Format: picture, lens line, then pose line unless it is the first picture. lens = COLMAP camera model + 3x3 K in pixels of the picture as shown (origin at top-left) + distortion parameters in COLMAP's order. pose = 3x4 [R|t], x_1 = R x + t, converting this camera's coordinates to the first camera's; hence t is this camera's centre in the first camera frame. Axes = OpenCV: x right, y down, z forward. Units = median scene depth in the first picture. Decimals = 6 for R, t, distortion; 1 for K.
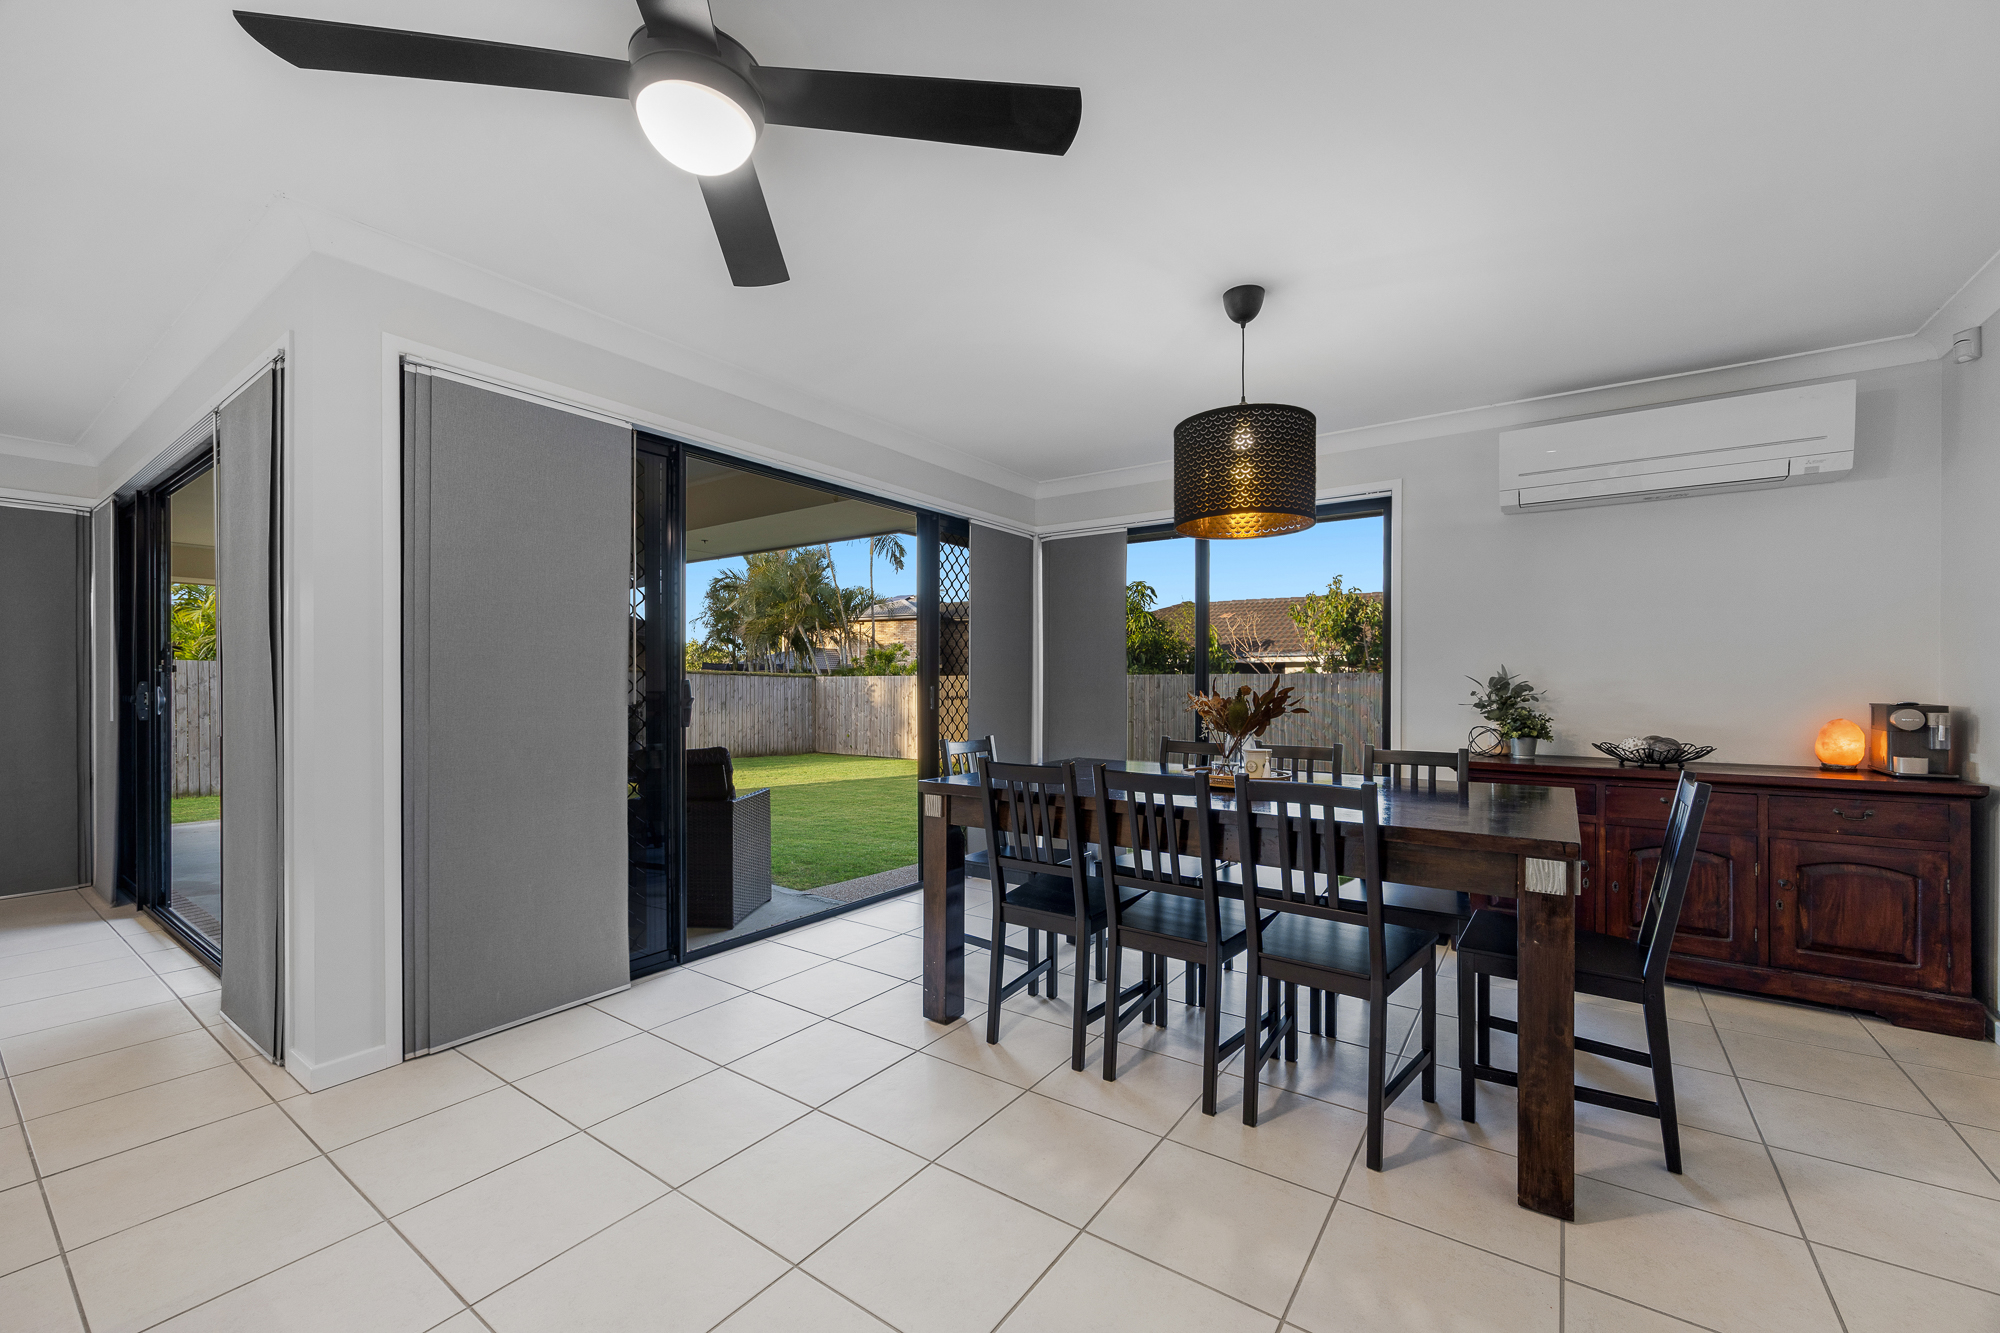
lens RADIAL K [[812.5, 0, 989.8], [0, 812.5, 687.5], [0, 0, 1]] dist [-0.001539, 0.000070]
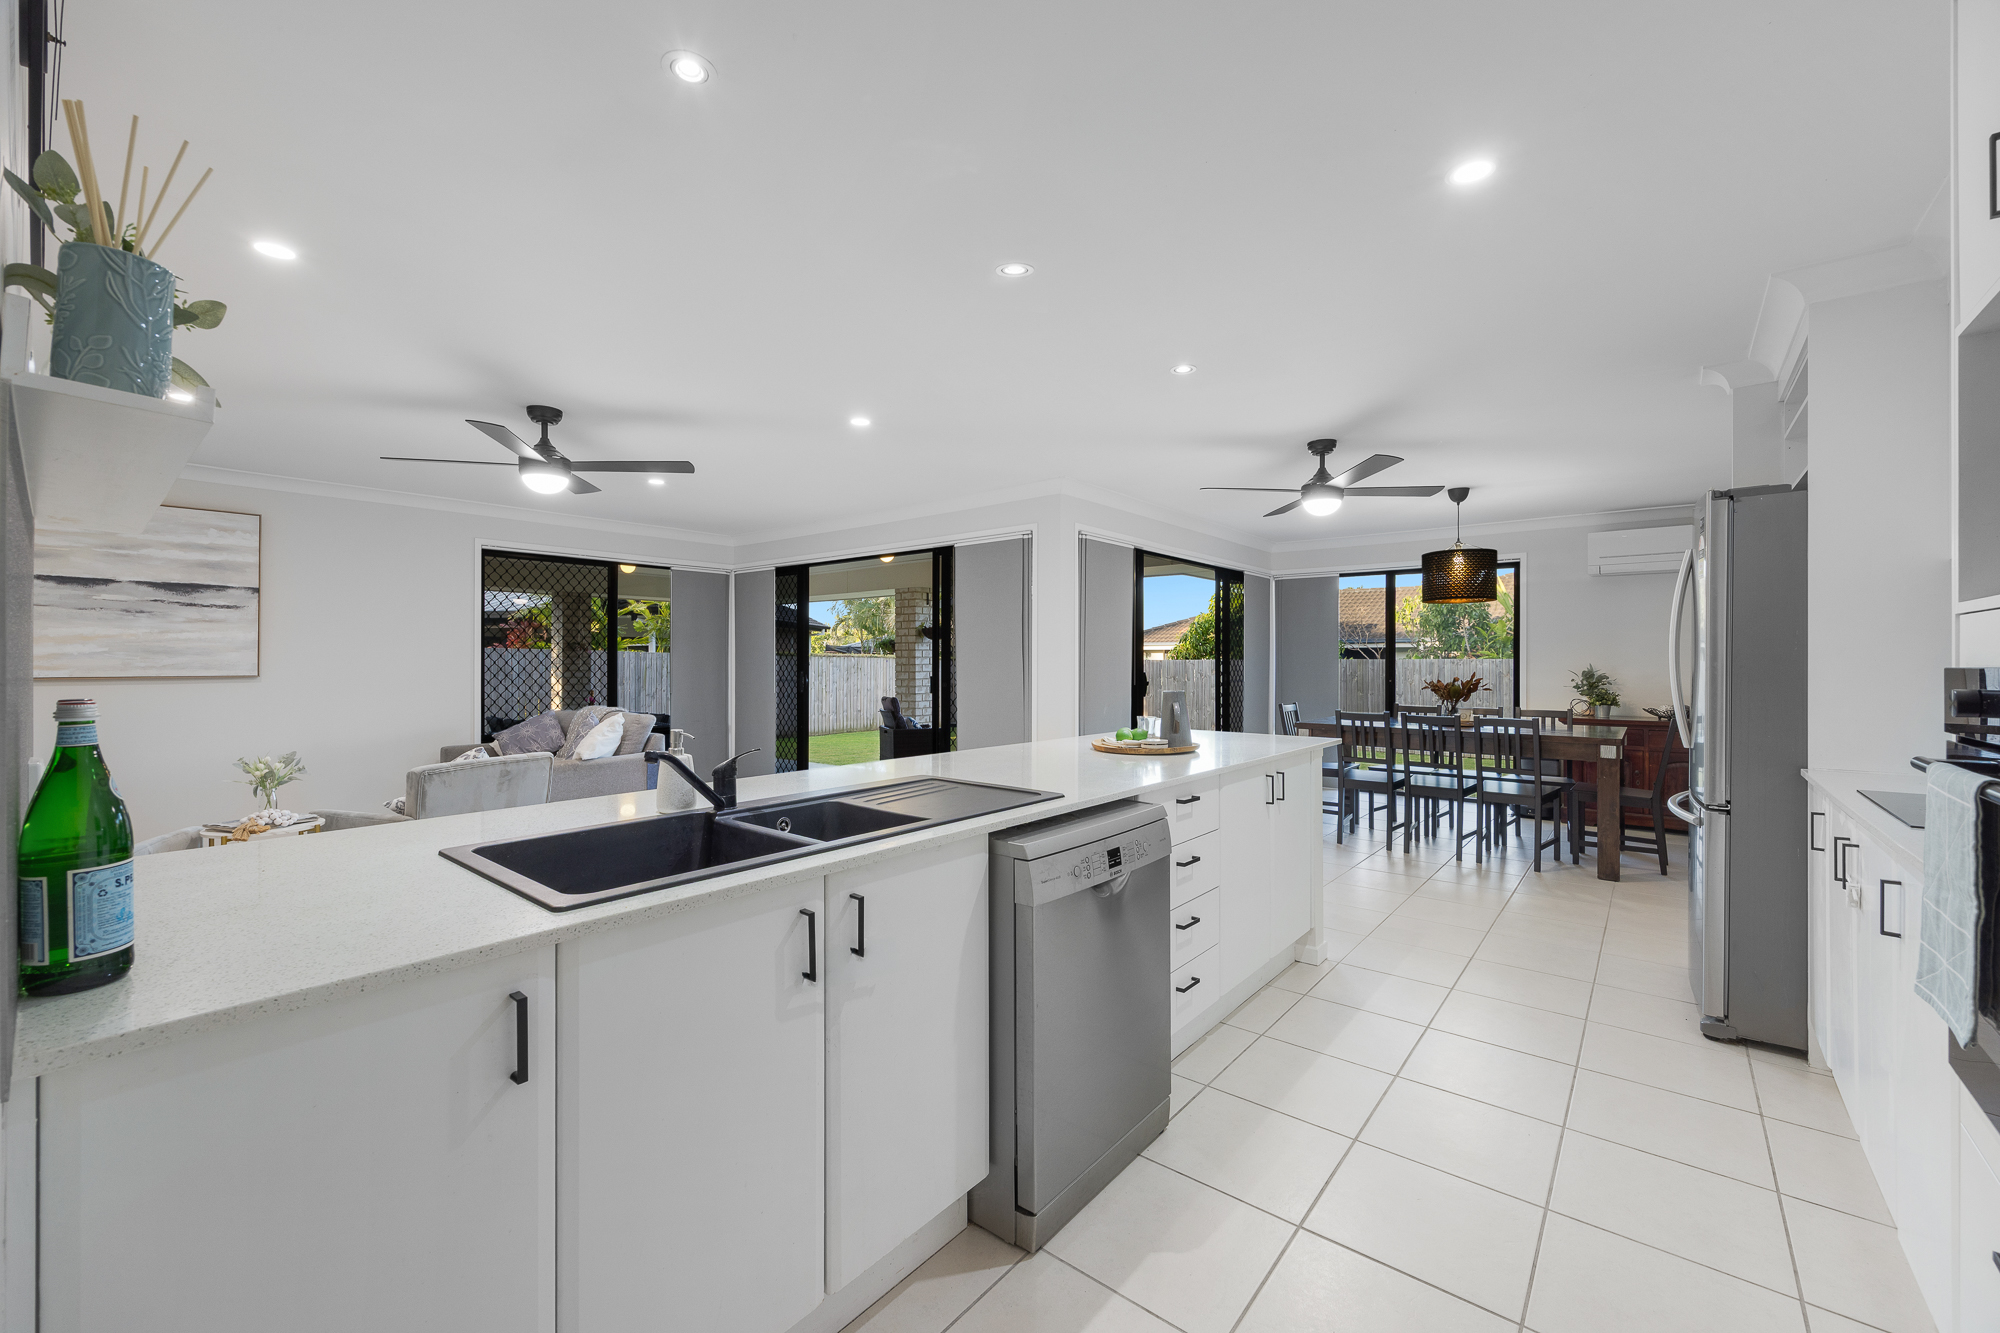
lens RADIAL K [[812.5, 0, 992.9], [0, 812.5, 659.7], [0, 0, 1]] dist [-0.001539, 0.000070]
pose [[0.997540, 0.000652, -0.070095, -0.543049], [-0.001283, 0.999959, -0.008964, -0.020477], [0.070086, 0.009032, 0.997500, -0.856005]]
